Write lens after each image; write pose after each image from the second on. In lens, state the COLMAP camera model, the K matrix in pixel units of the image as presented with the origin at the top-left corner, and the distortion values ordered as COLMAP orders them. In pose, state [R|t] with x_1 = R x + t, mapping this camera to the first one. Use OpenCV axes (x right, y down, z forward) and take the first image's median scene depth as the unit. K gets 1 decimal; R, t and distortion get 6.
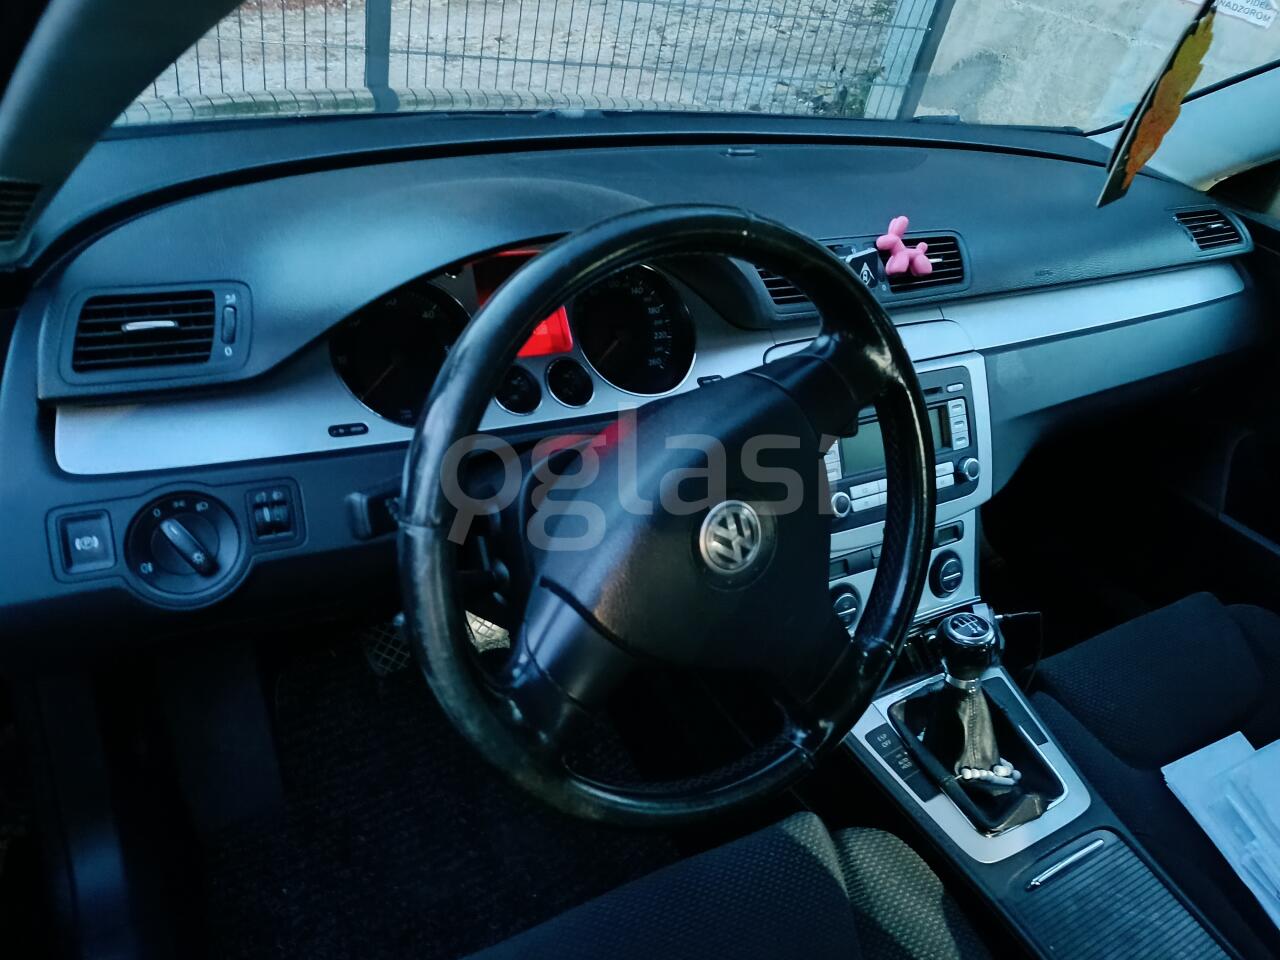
lens RADIAL K [[953.9, 0, 640.0], [0, 953.9, 480.0], [0, 0, 1]] dist [0.002537, 0.002378]
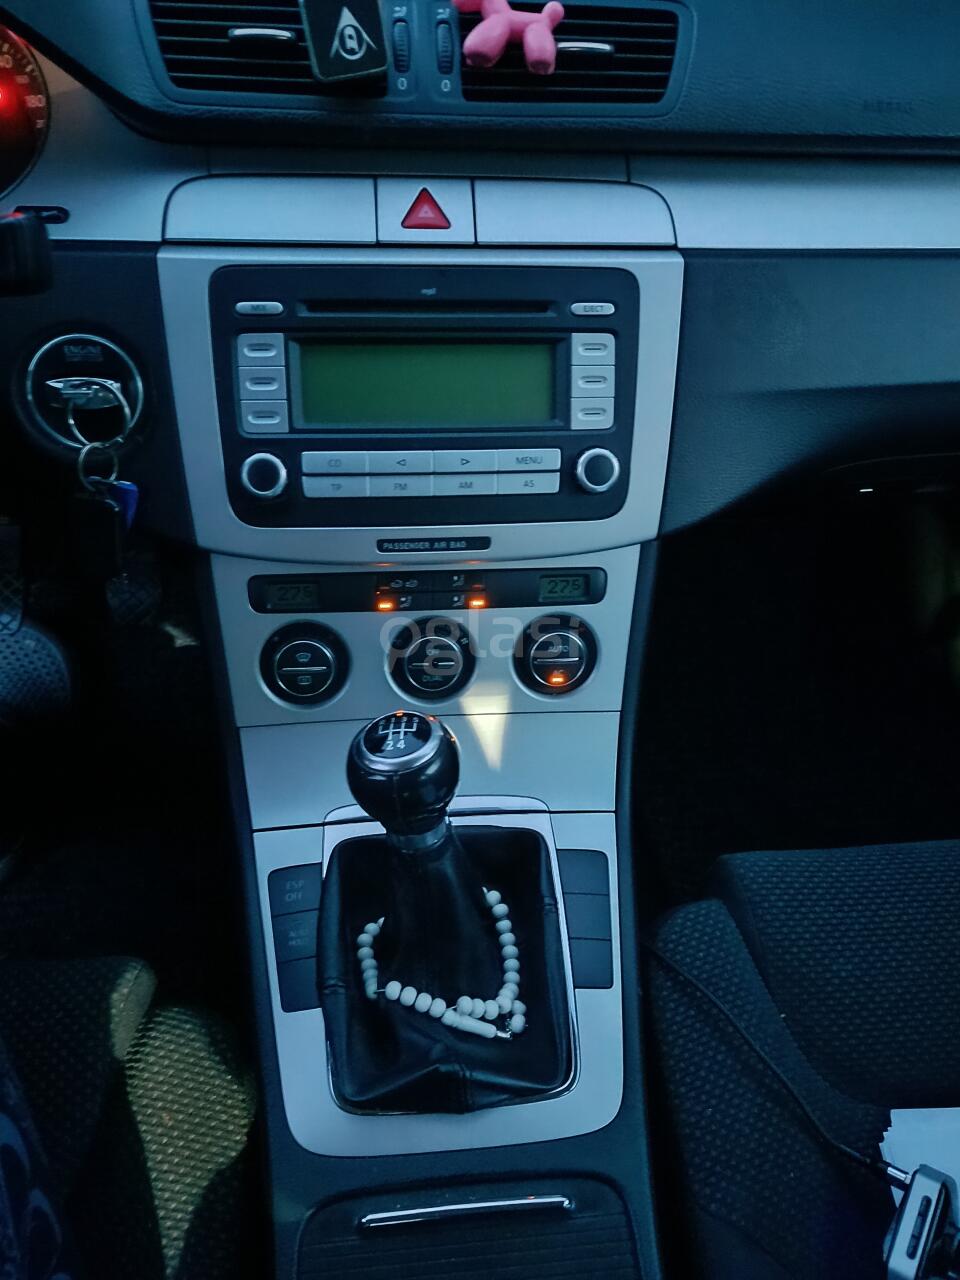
lens RADIAL K [[953.9, 0, 480.0], [0, 953.9, 640.0], [0, 0, 1]] dist [0.002537, 0.002378]
pose [[0.903600, 0.213168, -0.371572, 0.528760], [-0.168669, 0.974374, 0.148816, 0.014121], [0.393773, -0.071798, 0.916399, 0.498937]]
